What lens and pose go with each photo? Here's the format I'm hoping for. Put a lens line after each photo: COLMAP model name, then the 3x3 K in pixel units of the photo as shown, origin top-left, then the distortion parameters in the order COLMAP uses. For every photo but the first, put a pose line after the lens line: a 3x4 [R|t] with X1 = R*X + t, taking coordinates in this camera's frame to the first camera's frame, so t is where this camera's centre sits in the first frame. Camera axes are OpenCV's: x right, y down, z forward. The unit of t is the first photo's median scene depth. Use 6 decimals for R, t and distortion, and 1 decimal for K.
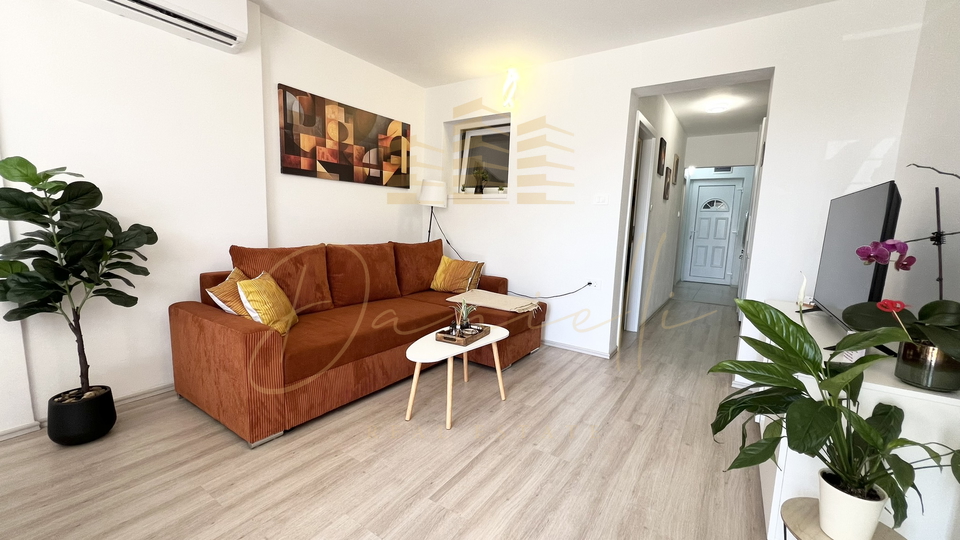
lens RADIAL K [[383.4, 0, 477.0], [0, 383.4, 272.1], [0, 0, 1]] dist [-0.001175, 0.000285]
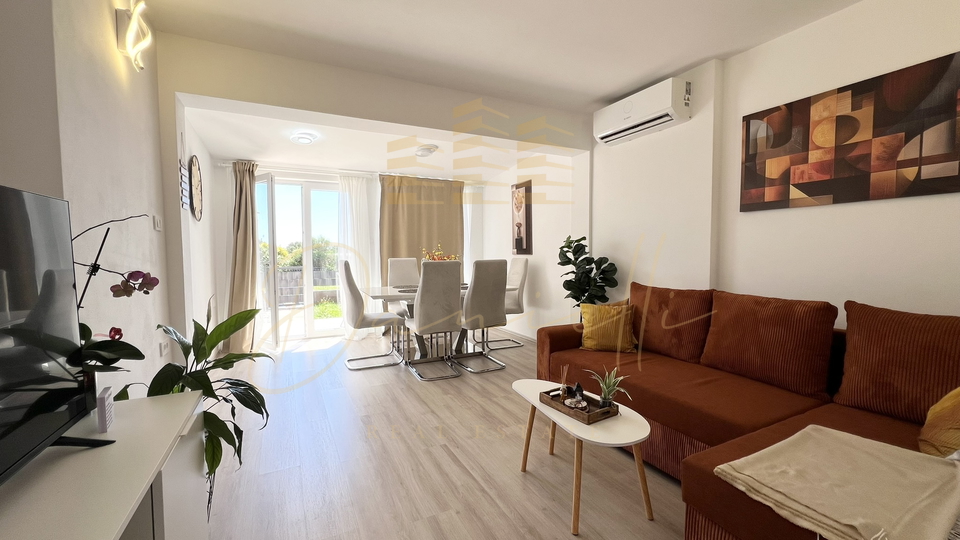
lens RADIAL K [[383.4, 0, 477.0], [0, 383.4, 272.1], [0, 0, 1]] dist [-0.001175, 0.000285]
pose [[-0.491128, 0.014558, -0.870966, 0.535553], [-0.124409, 0.988438, 0.086674, -0.106587], [0.862158, 0.150924, -0.483639, 0.833819]]
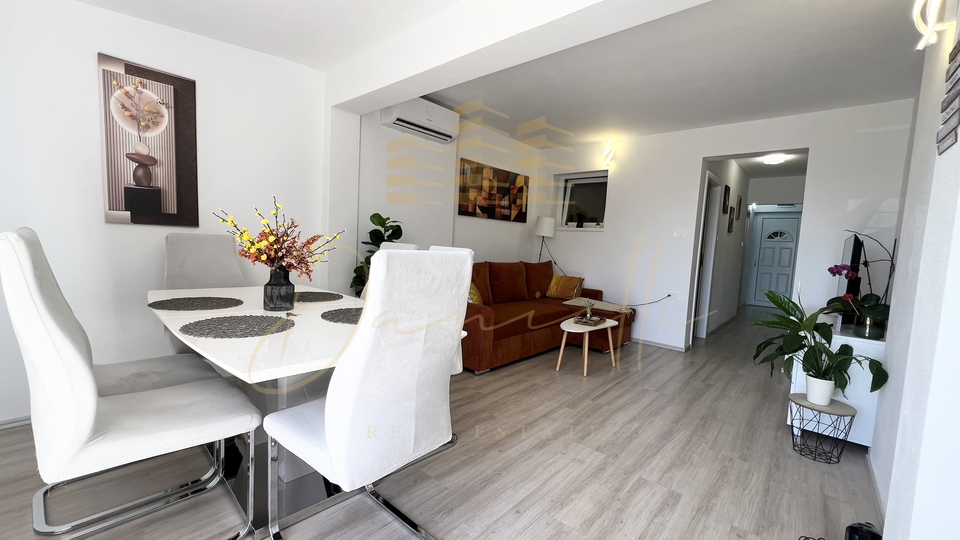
lens RADIAL K [[384.1, 0, 478.3], [0, 384.1, 272.1], [0, 0, 1]] dist [0.000674, 0.000089]
pose [[0.991649, 0.026569, -0.126202, -0.210770], [-0.033996, 0.997792, -0.057061, 0.049184], [0.124408, 0.060875, 0.990362, -0.443430]]
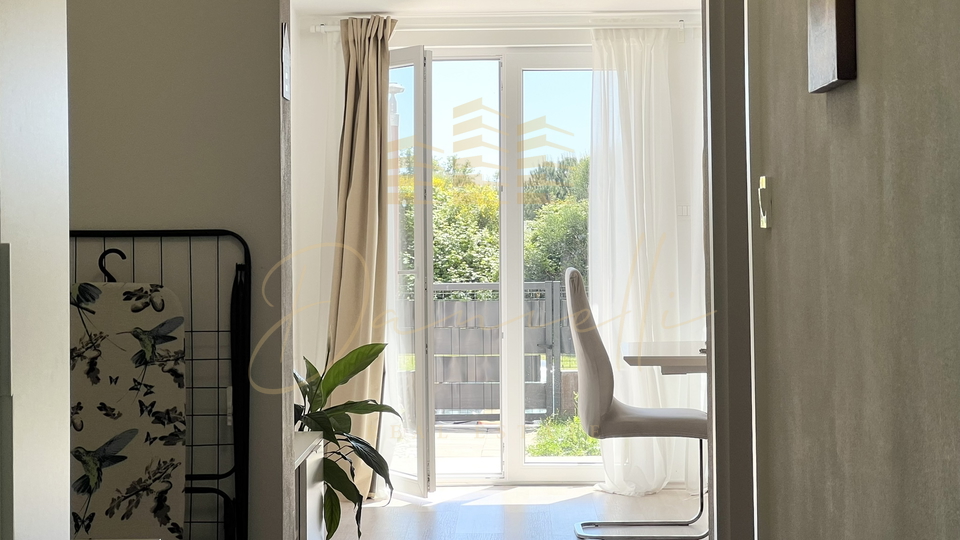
lens RADIAL K [[2143.0, 0, 480.0], [0, 2143.0, 270.0], [0, 0, 1]] dist [-0.581925, 0.002397]
pose [[-0.839280, -0.011585, -0.543576, 1.256941], [-0.090466, 0.988812, 0.118604, -0.294852], [0.536121, 0.148717, -0.830938, 2.061145]]
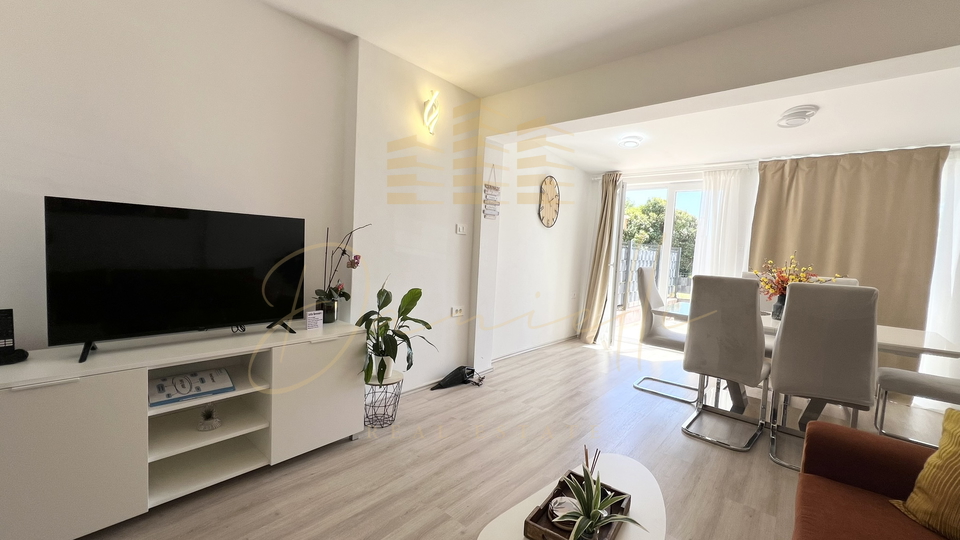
lens RADIAL K [[383.4, 0, 477.0], [0, 383.4, 272.1], [0, 0, 1]] dist [-0.001175, 0.000285]
pose [[-0.988895, -0.094378, 0.114807, 0.048400], [-0.070216, 0.977527, 0.198774, -0.156978], [-0.130986, 0.188505, -0.973298, 1.020528]]
